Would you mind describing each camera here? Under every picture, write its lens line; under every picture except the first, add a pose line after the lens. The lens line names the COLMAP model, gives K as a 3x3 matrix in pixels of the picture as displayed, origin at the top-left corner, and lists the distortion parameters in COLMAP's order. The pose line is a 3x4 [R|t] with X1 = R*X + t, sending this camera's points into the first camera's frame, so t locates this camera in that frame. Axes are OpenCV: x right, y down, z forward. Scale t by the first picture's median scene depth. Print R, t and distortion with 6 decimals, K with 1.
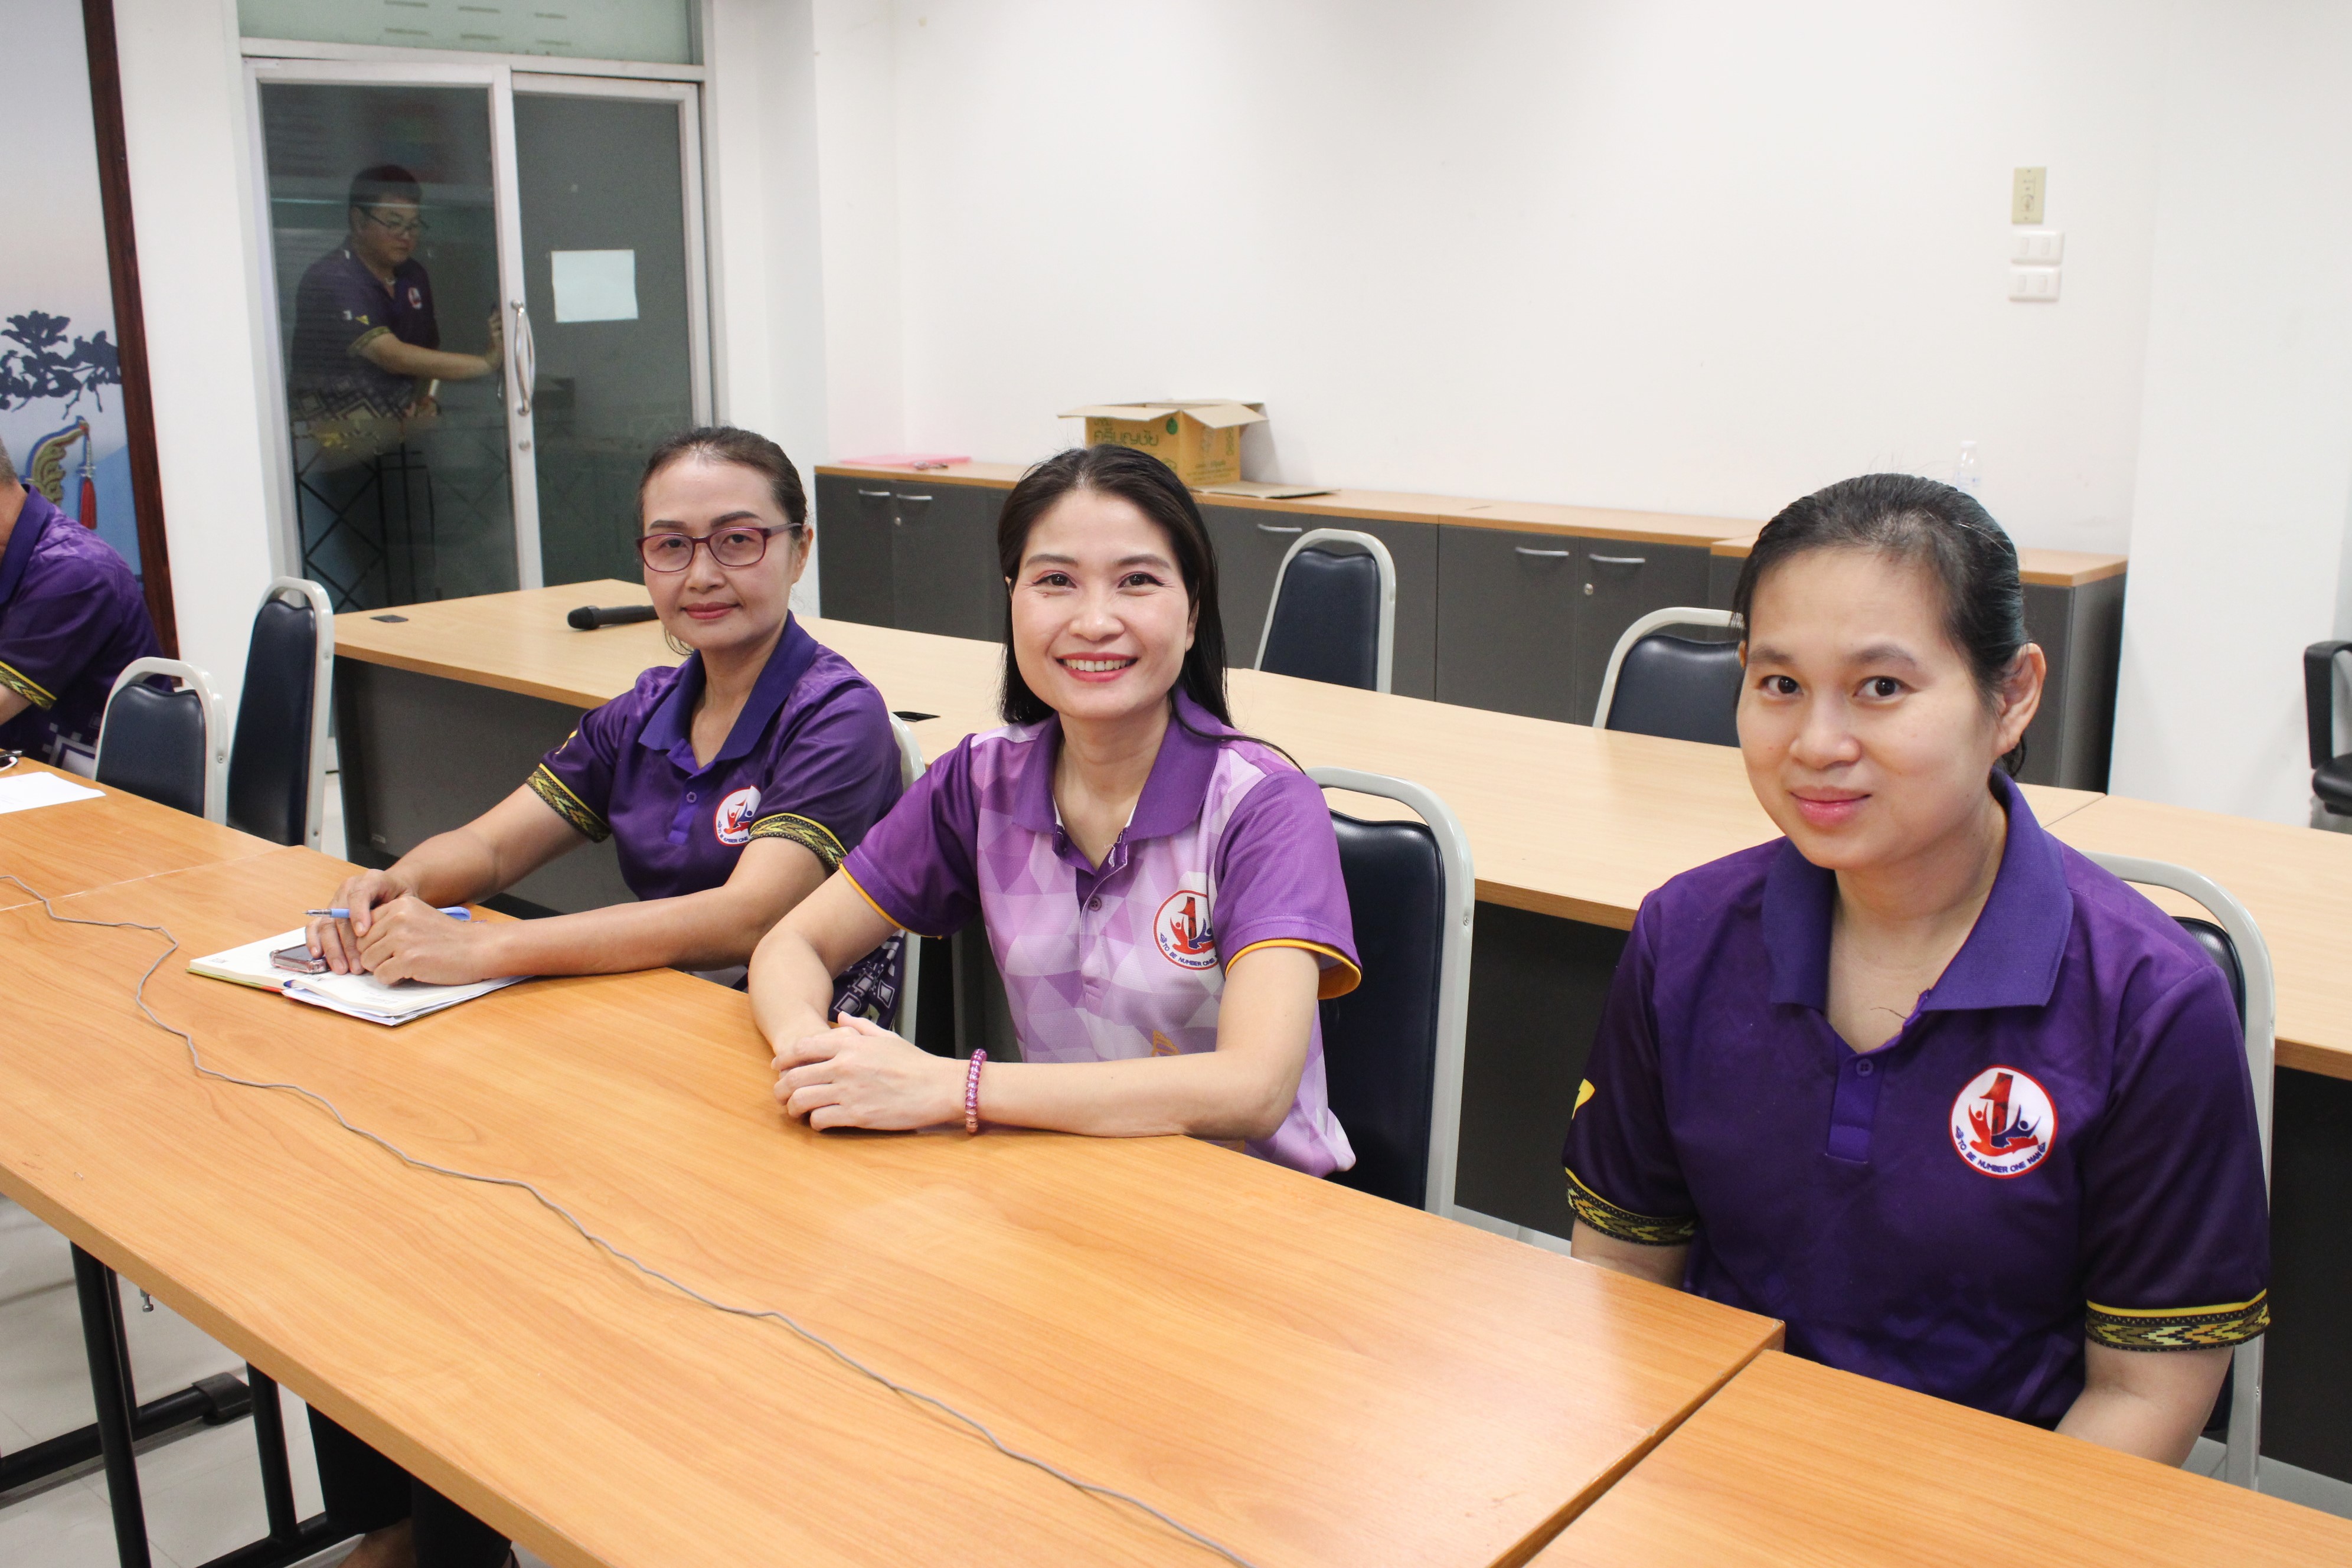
lens RADIAL K [[2220.1, 0, 1172.8], [0, 2220.1, 782.3], [0, 0, 1]] dist [-0.041858, 0.000000]
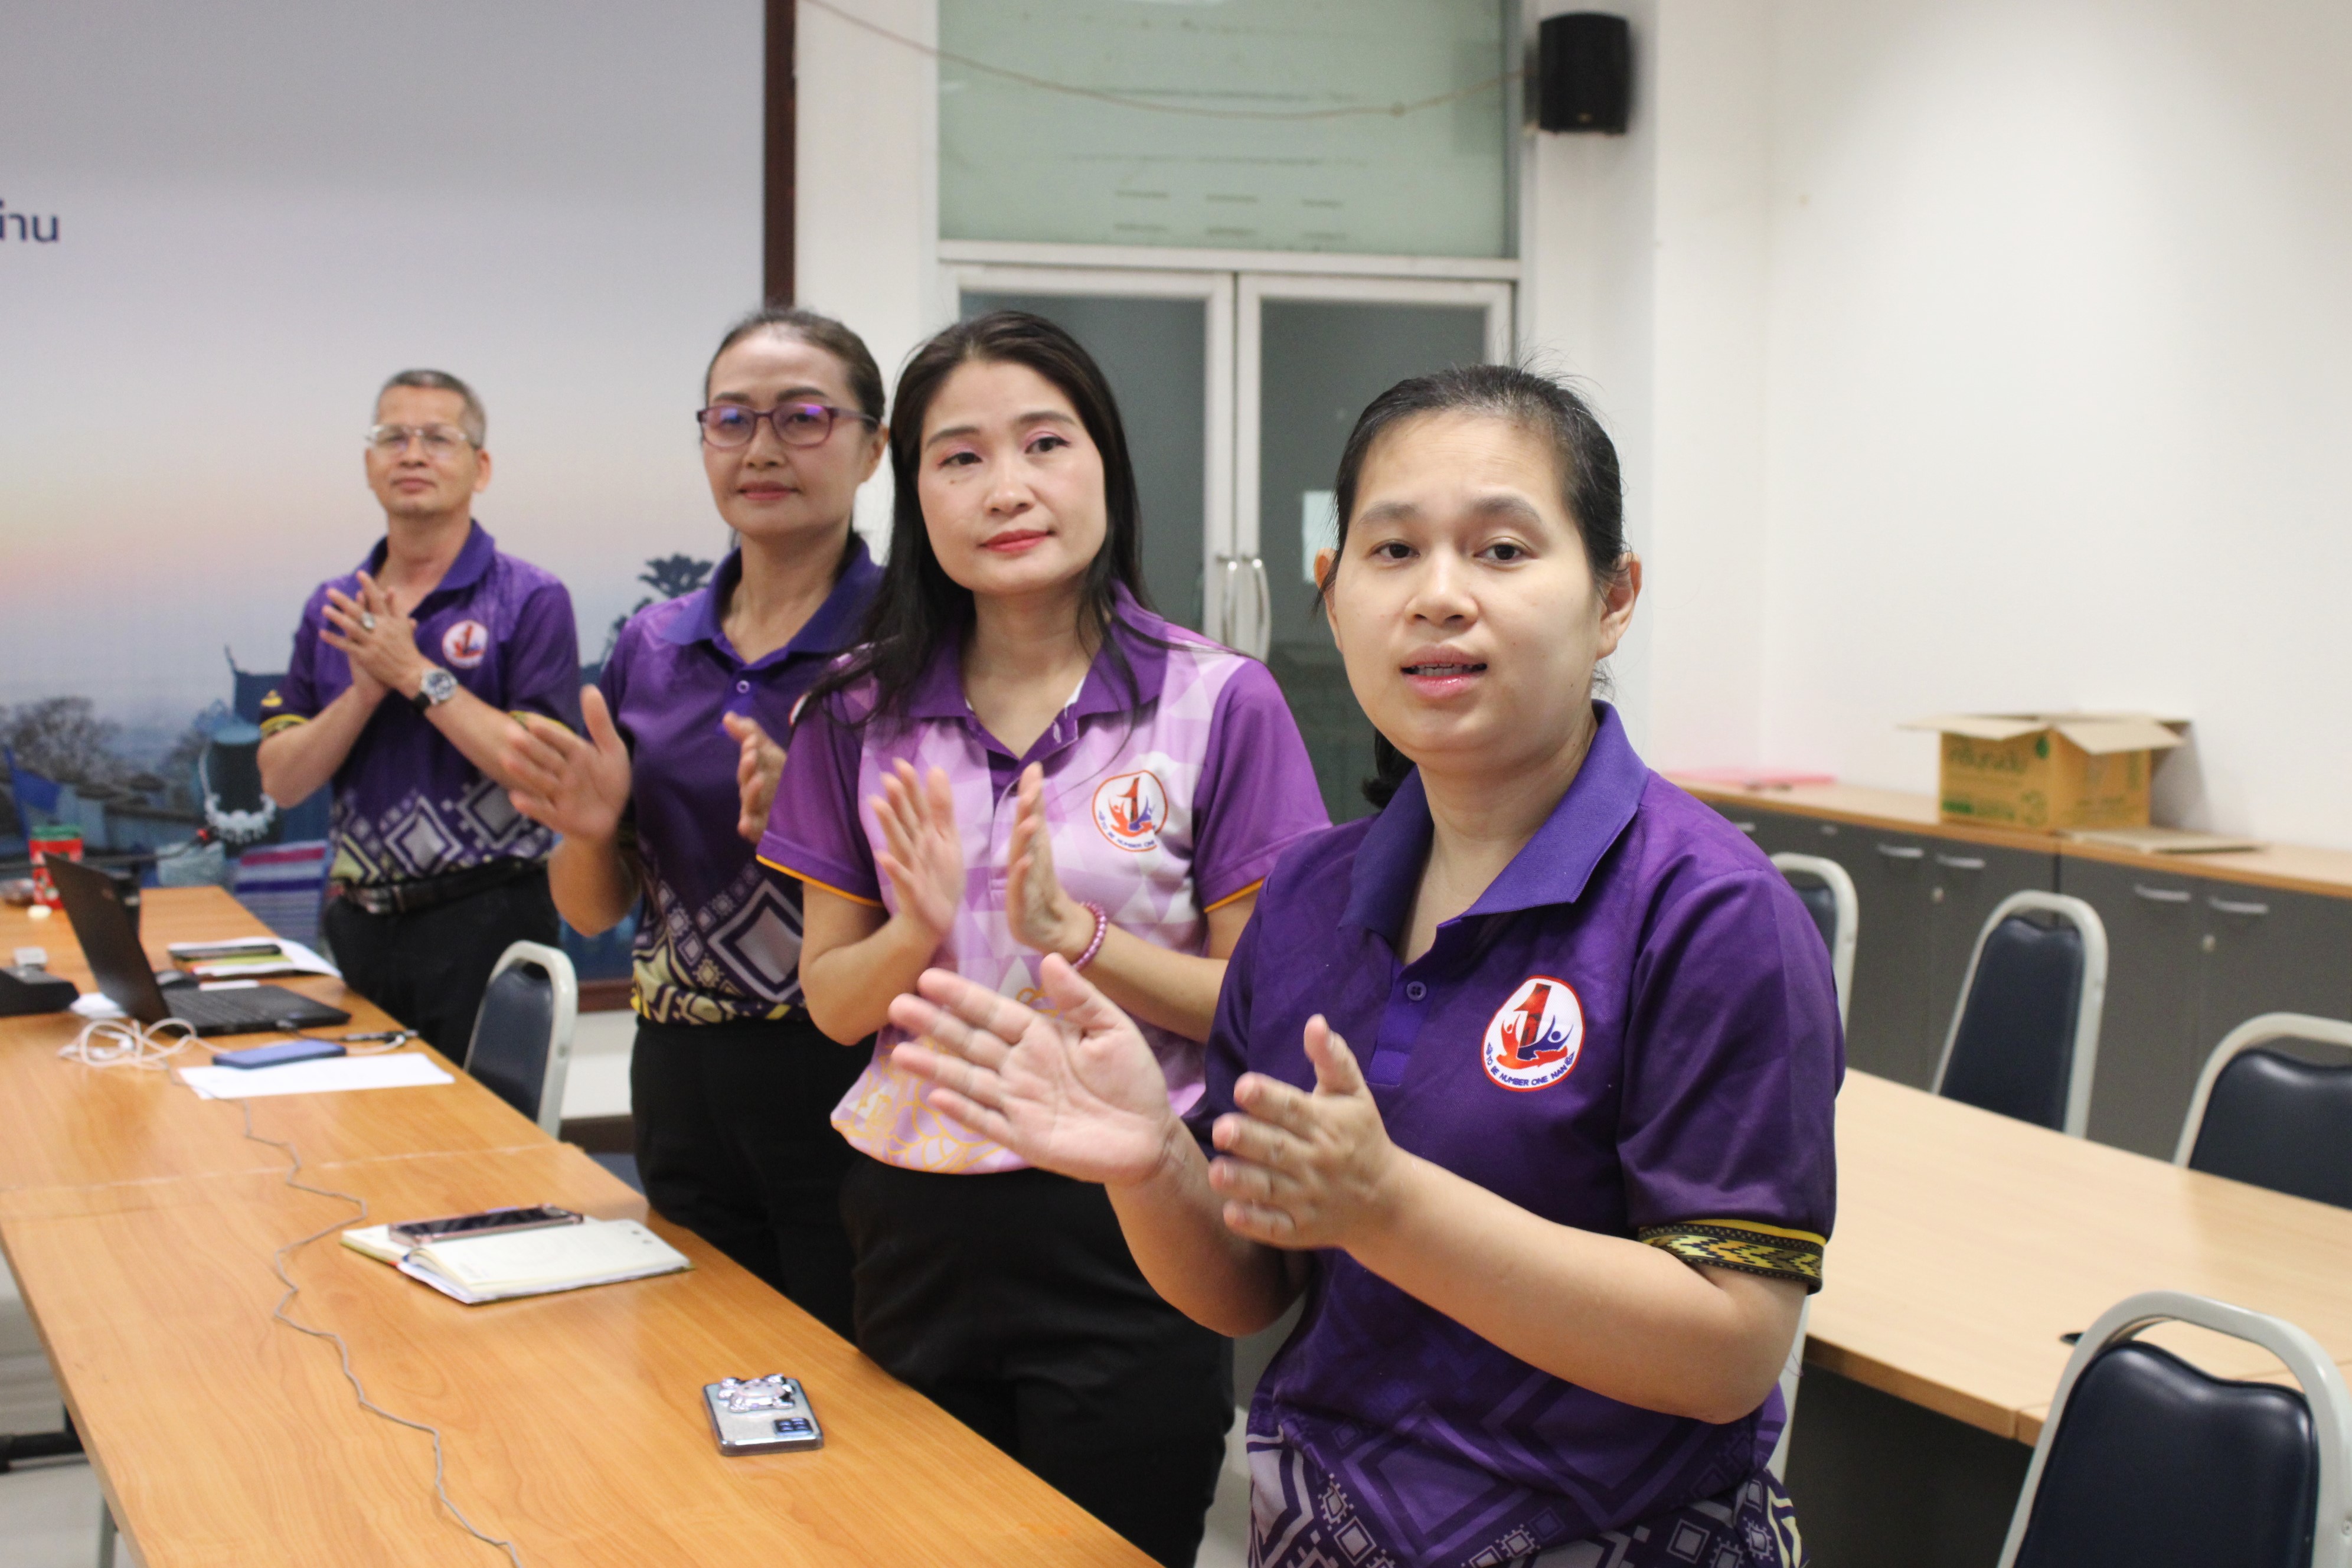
lens RADIAL K [[3230.6, 0, 1156.5], [0, 3230.6, 804.6], [0, 0, 1]] dist [-0.013664, 0.000000]
pose [[0.921173, 0.048855, -0.386075, 0.141288], [-0.099703, 0.988604, -0.112790, 0.005934], [0.376165, 0.142392, 0.915546, -0.072244]]
